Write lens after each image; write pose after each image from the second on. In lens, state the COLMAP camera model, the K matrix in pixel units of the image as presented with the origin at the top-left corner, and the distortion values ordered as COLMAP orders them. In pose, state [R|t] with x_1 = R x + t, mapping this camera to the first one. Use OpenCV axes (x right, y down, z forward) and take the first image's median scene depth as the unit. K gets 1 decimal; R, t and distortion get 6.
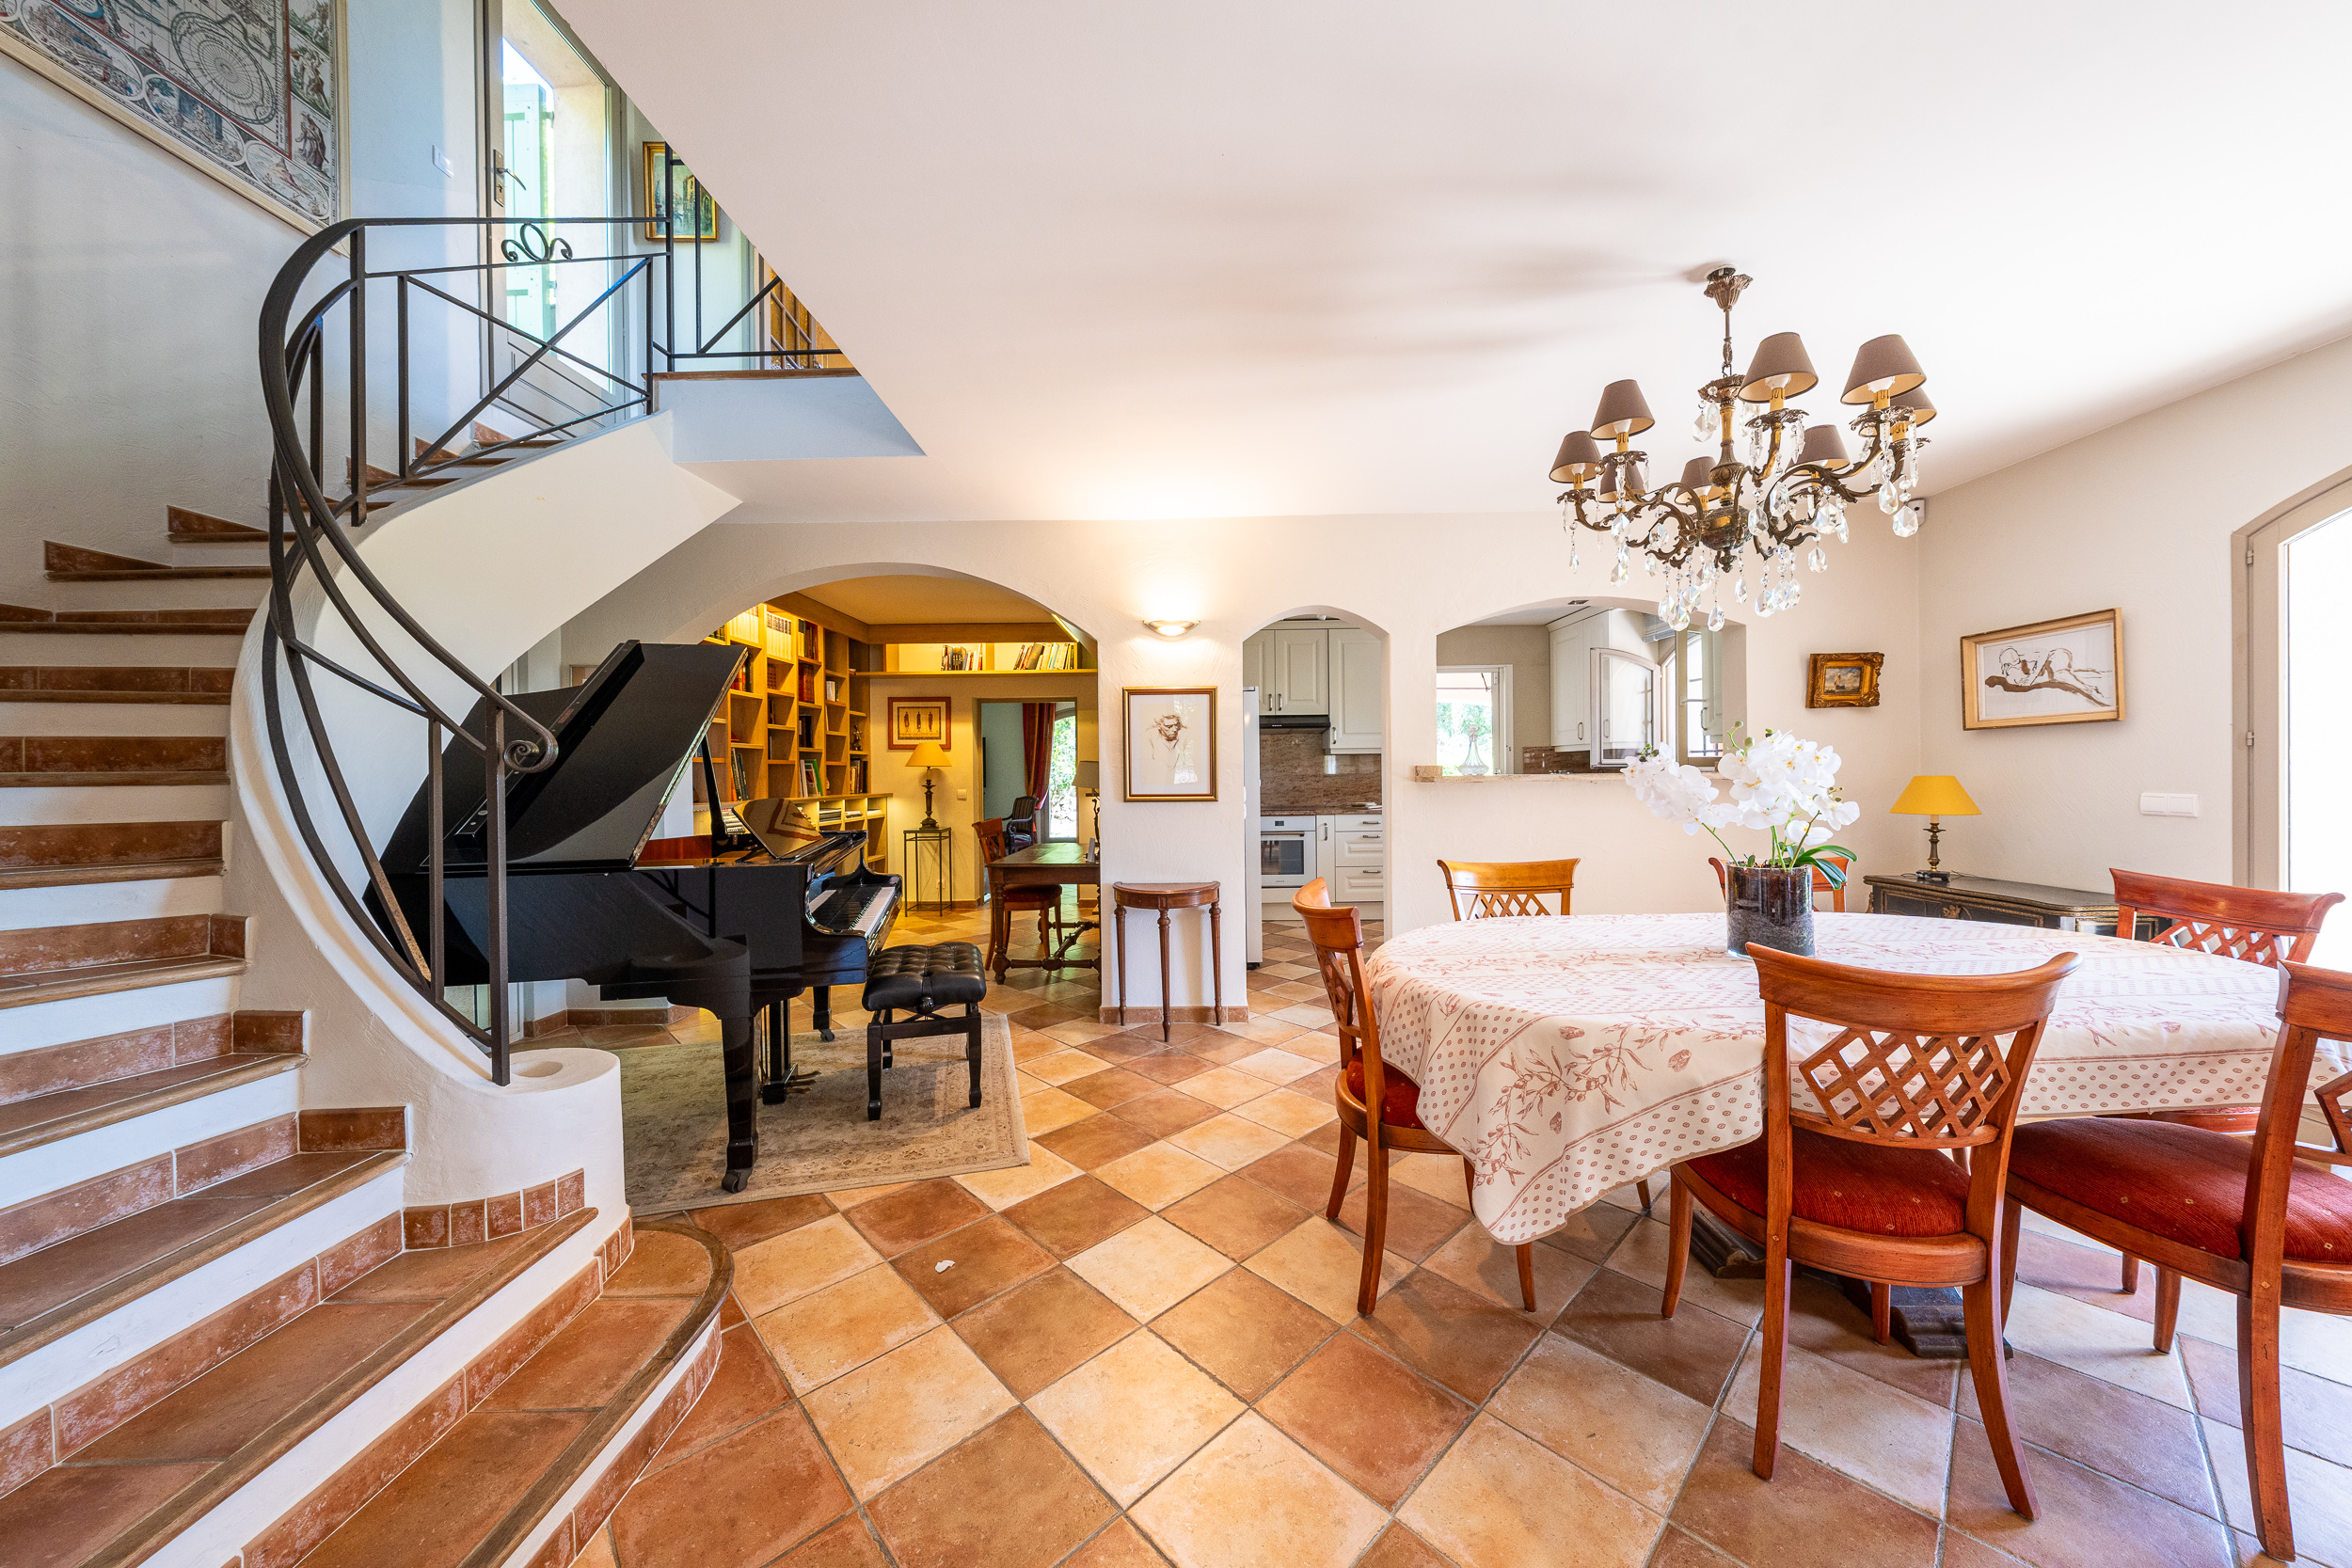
lens RADIAL K [[794.9, 0, 1182.8], [0, 794.9, 777.6], [0, 0, 1]] dist [-0.002136, -0.000101]
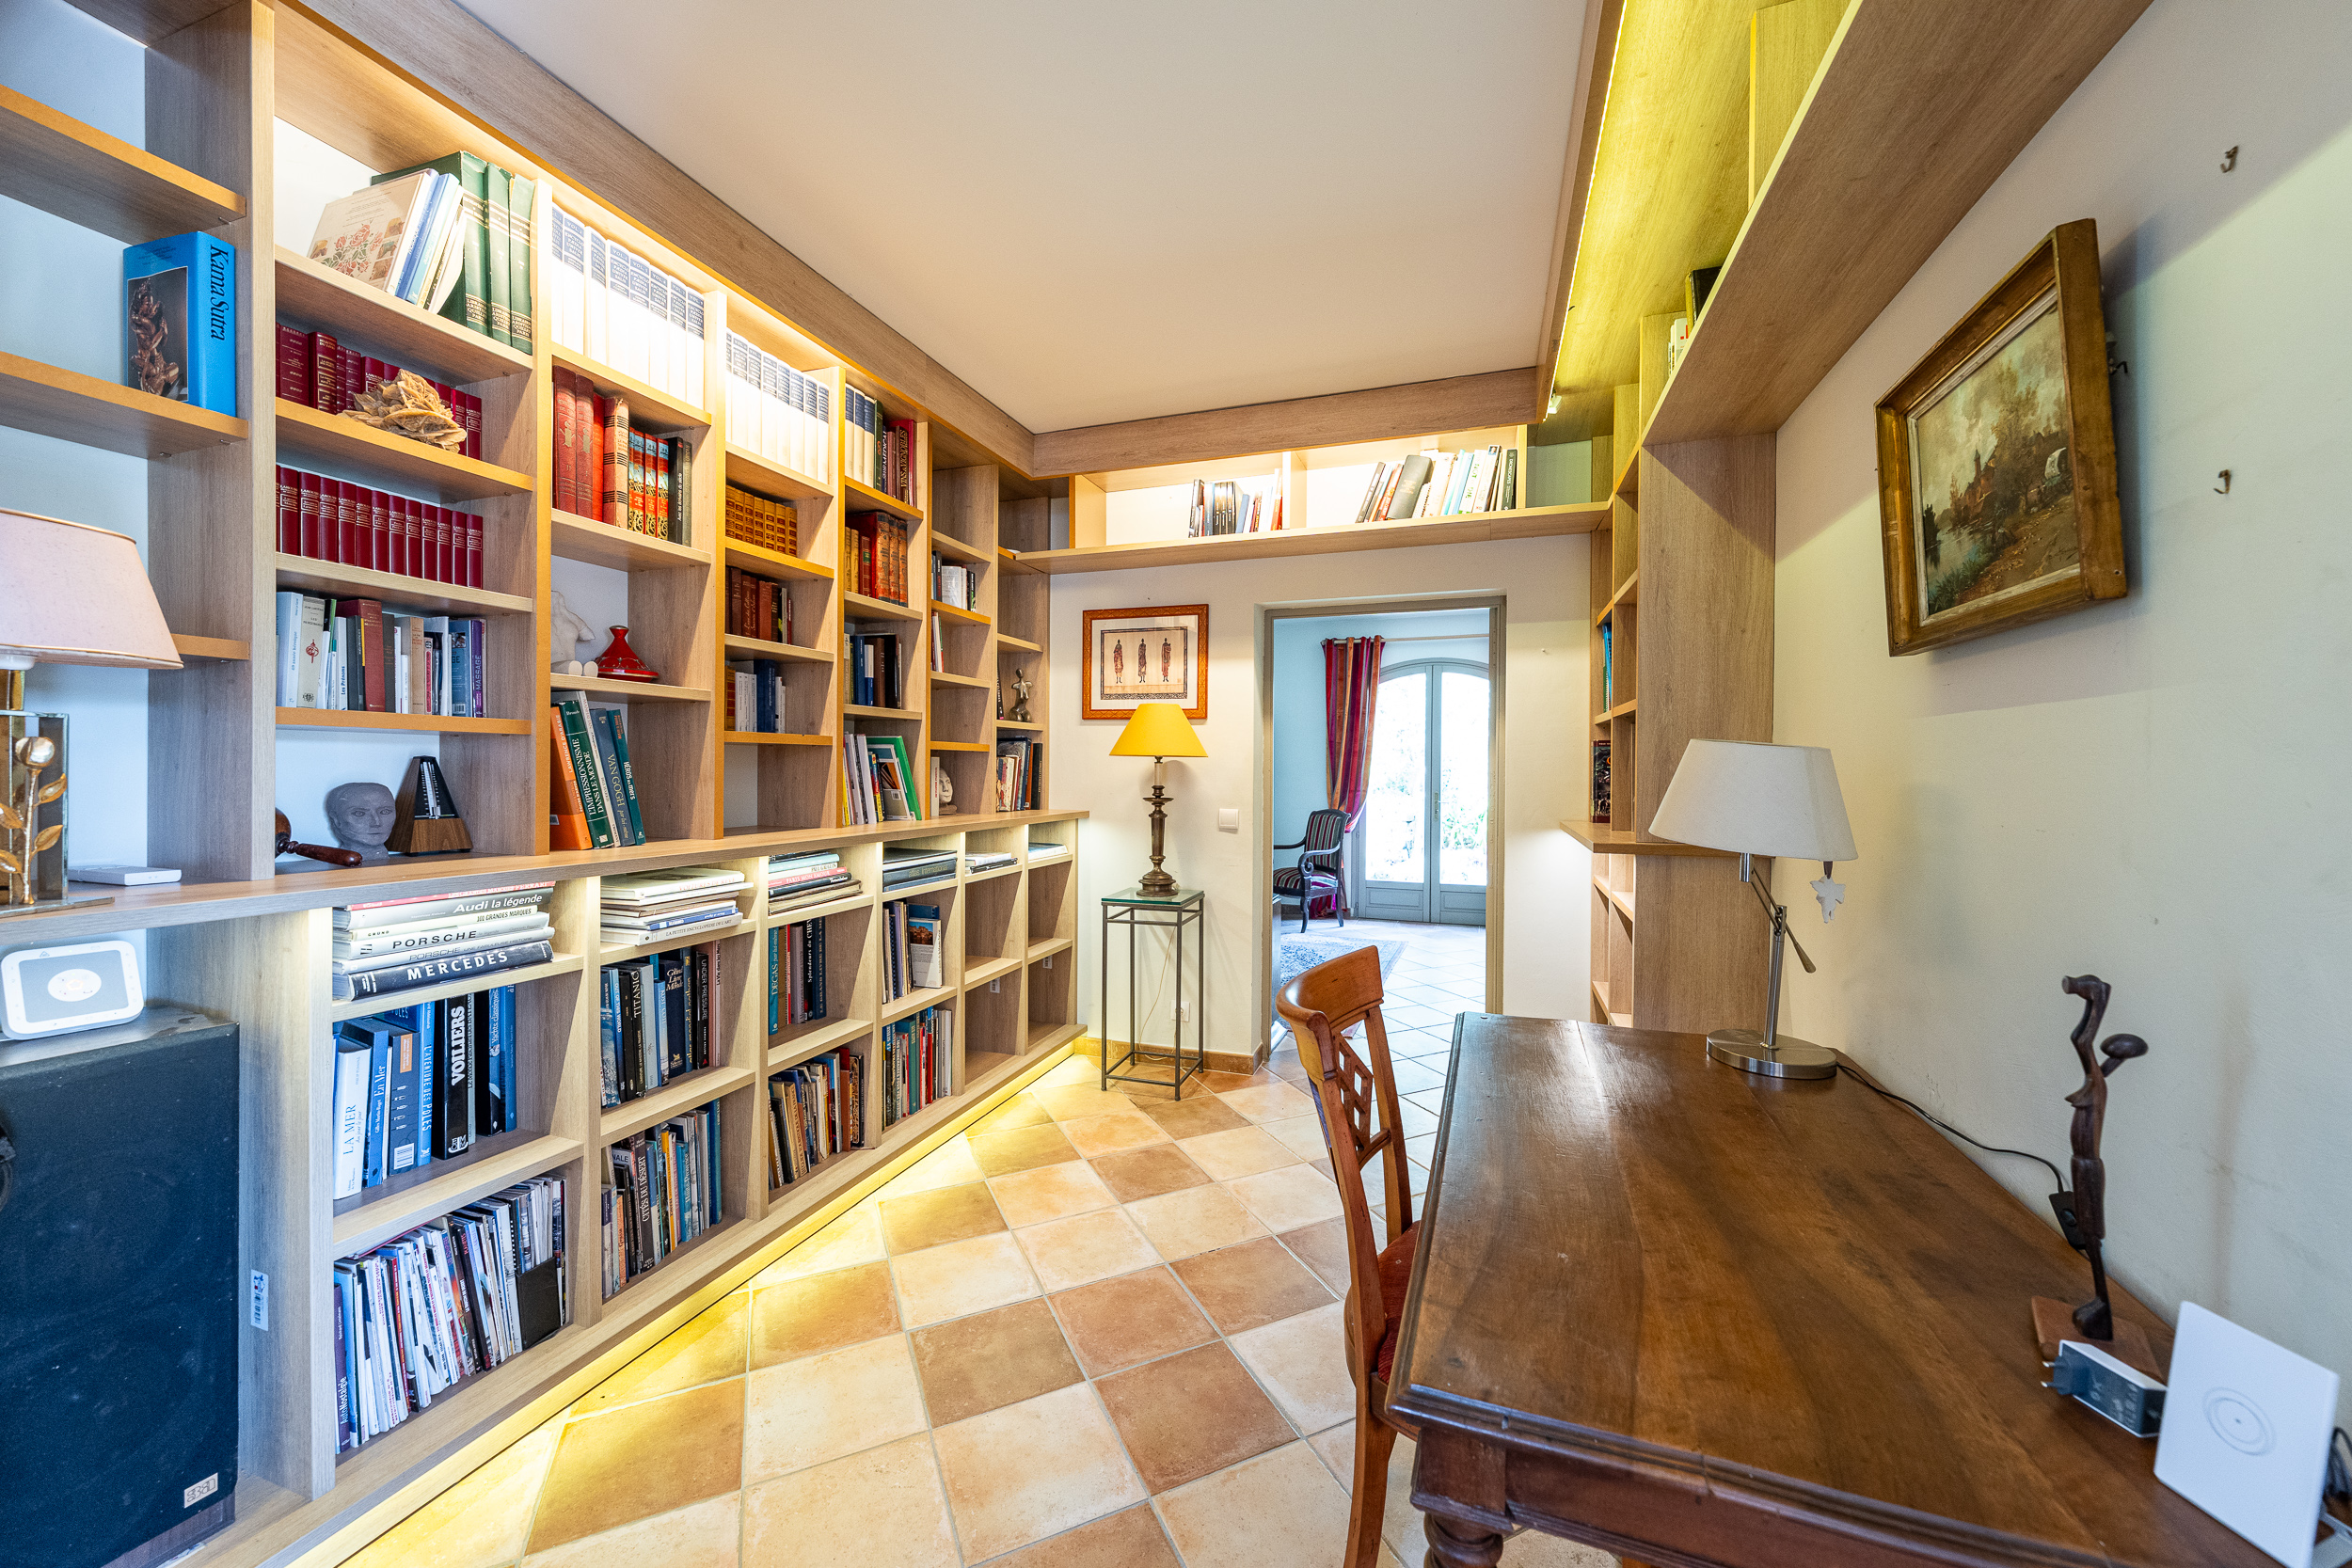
lens RADIAL K [[839.1, 0, 1178.1], [0, 839.1, 774.8], [0, 0, 1]] dist [-0.001290, -0.000151]
pose [[0.947835, 0.019654, -0.318155, -0.180801], [-0.018697, 0.999807, 0.006061, -0.007531], [0.318213, 0.000204, 0.948019, 0.633086]]
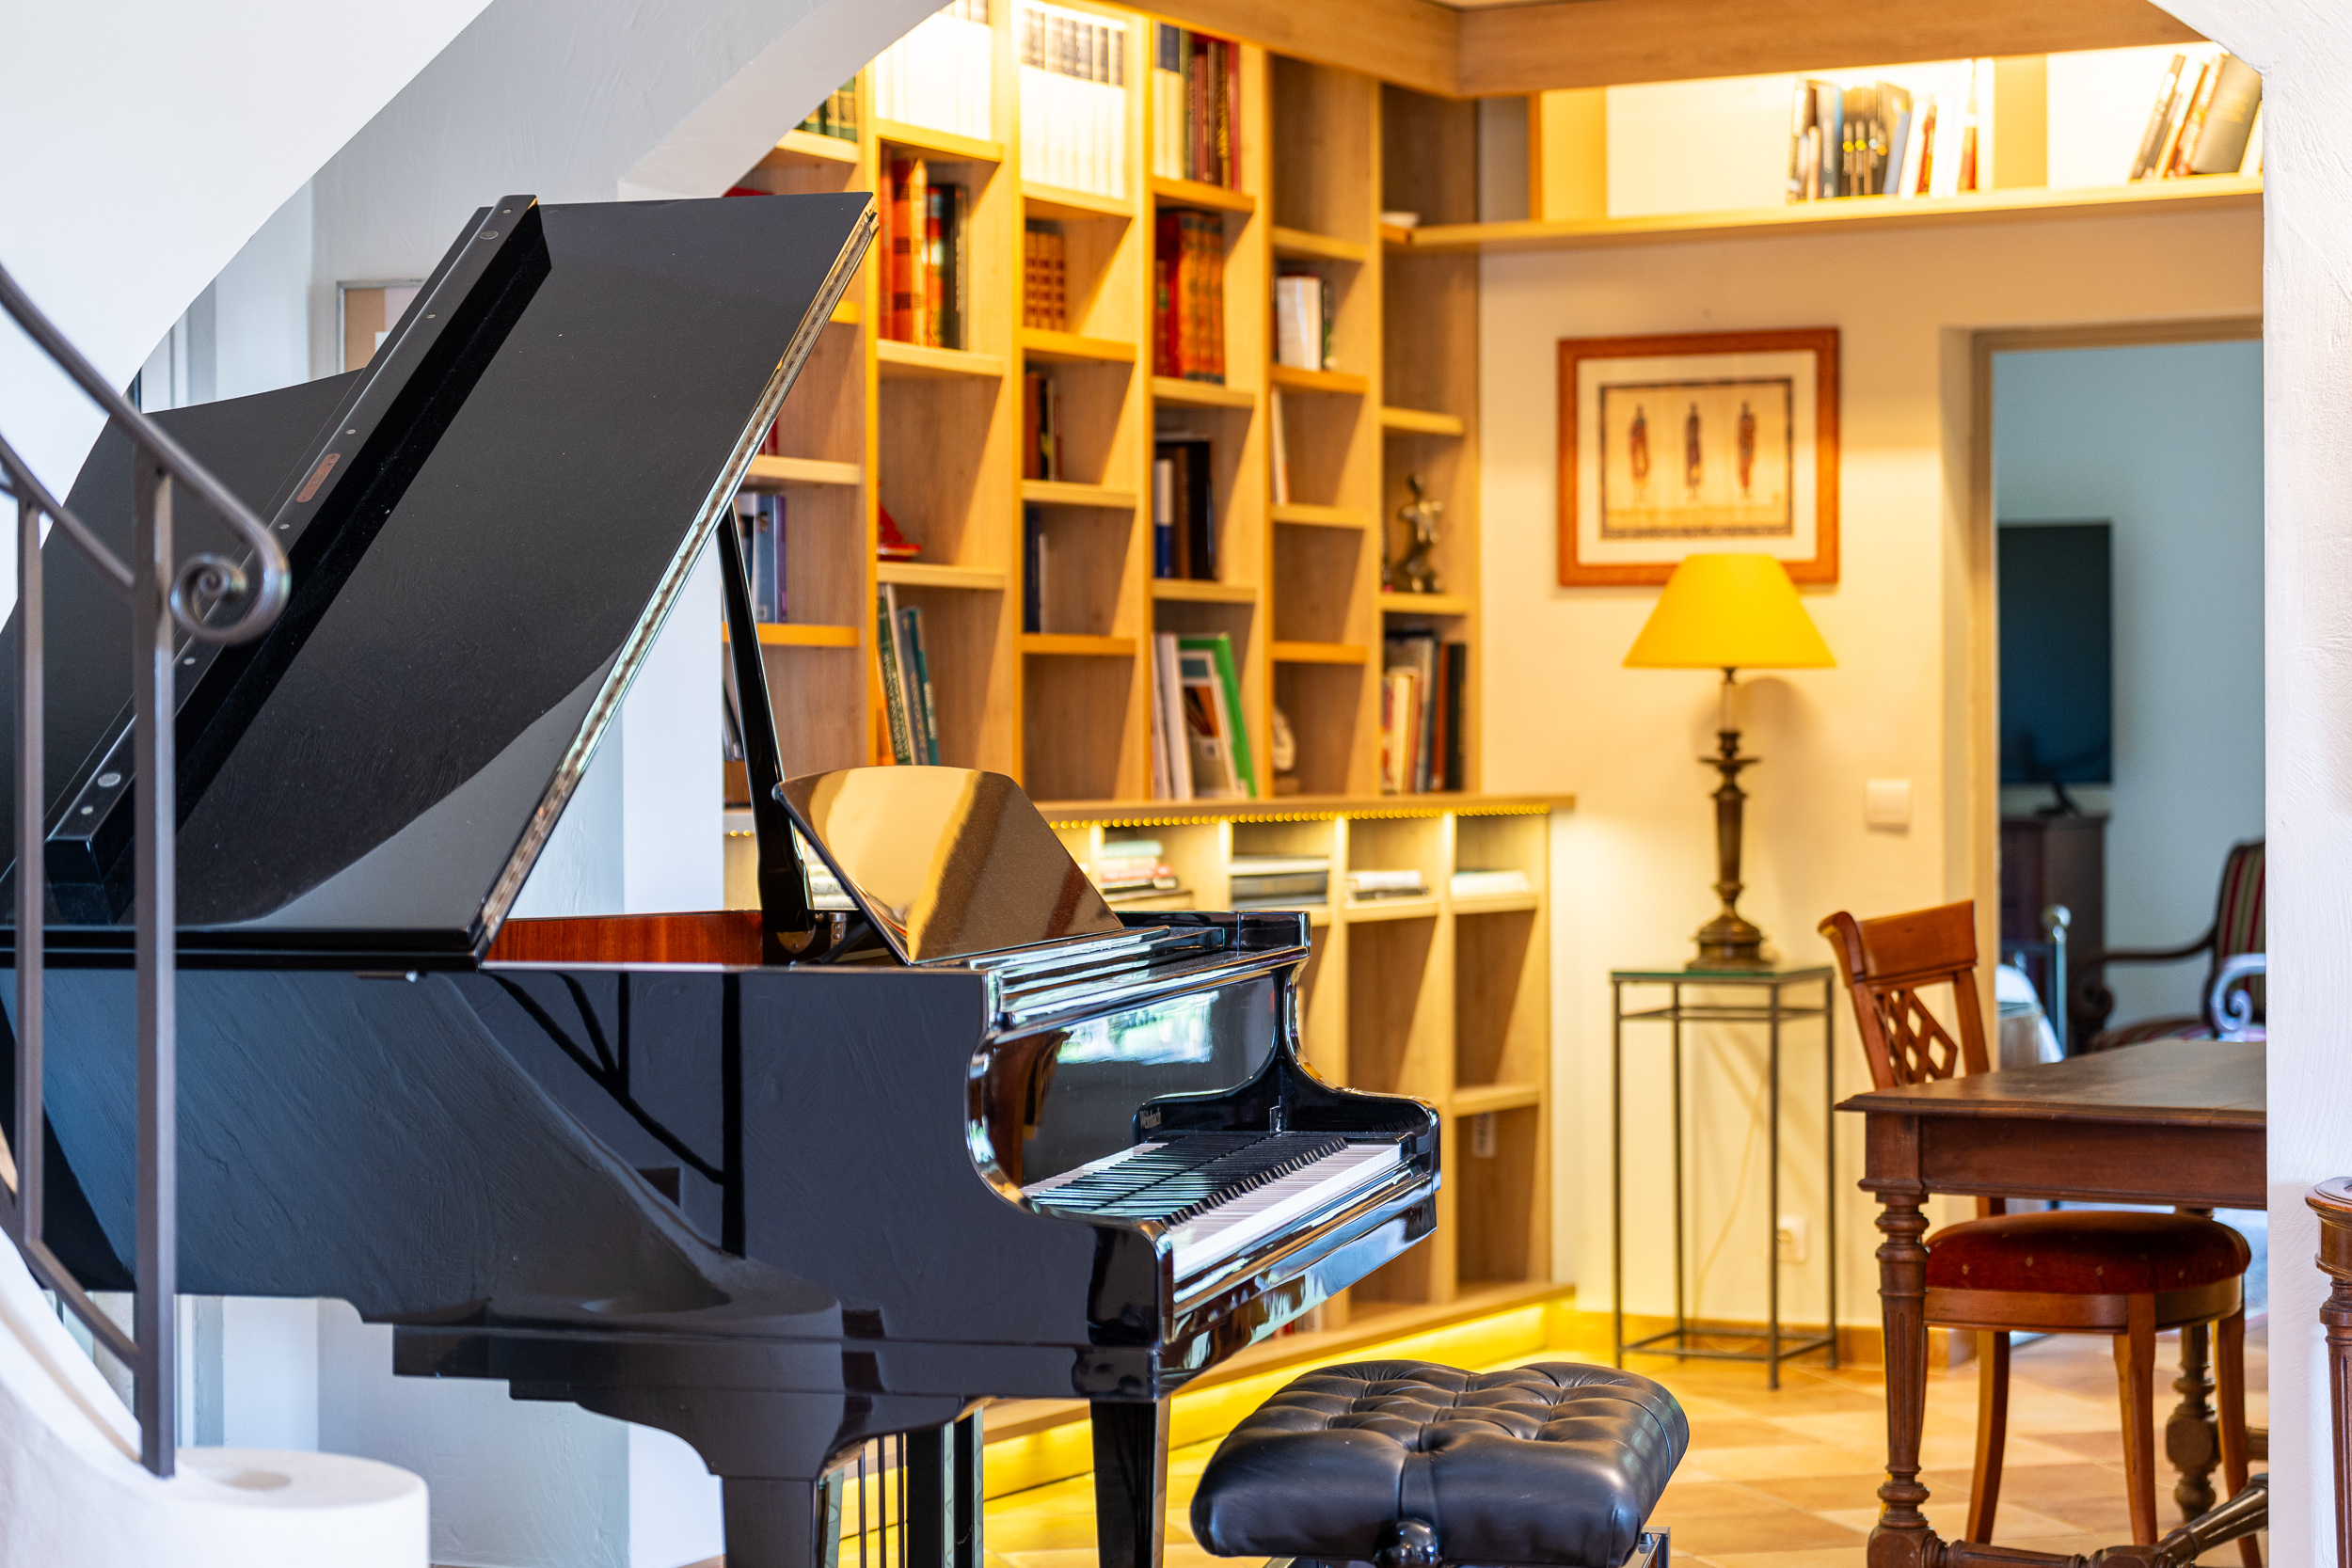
lens RADIAL K [[4800.1, 0, 1175.7], [0, 4800.1, 782.6], [0, 0, 1]] dist [0.020123, 0.000000]
pose [[0.882330, 0.009294, -0.470539, 0.165428], [-0.007211, 0.999955, 0.006230, 0.010918], [0.470576, -0.002103, 0.882357, -0.204219]]
